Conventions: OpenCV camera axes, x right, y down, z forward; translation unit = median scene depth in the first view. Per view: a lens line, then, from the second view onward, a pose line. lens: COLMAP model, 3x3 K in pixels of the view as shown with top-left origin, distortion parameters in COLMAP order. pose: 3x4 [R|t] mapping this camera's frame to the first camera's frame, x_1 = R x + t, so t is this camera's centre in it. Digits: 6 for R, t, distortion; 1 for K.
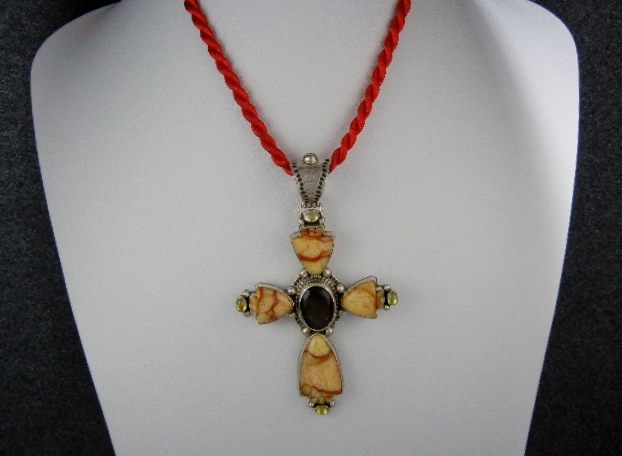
lens RADIAL K [[626.2, 0, 310.0], [0, 626.2, 228.2], [0, 0, 1]] dist [-0.000635, 0.000000]
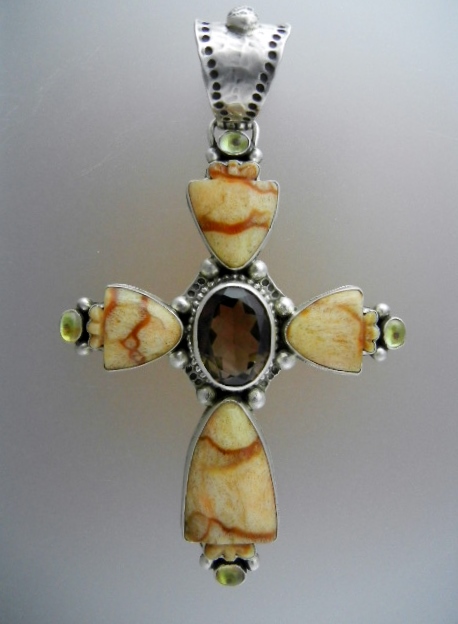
lens RADIAL K [[506.2, 0, 230.4], [0, 506.2, 311.6], [0, 0, 1]] dist [0.000407, 0.003262]
pose [[0.997796, 0.064871, 0.013993, 0.002179], [-0.061999, 0.986422, -0.152076, 0.162594], [-0.023669, 0.150874, 0.988270, 0.627203]]
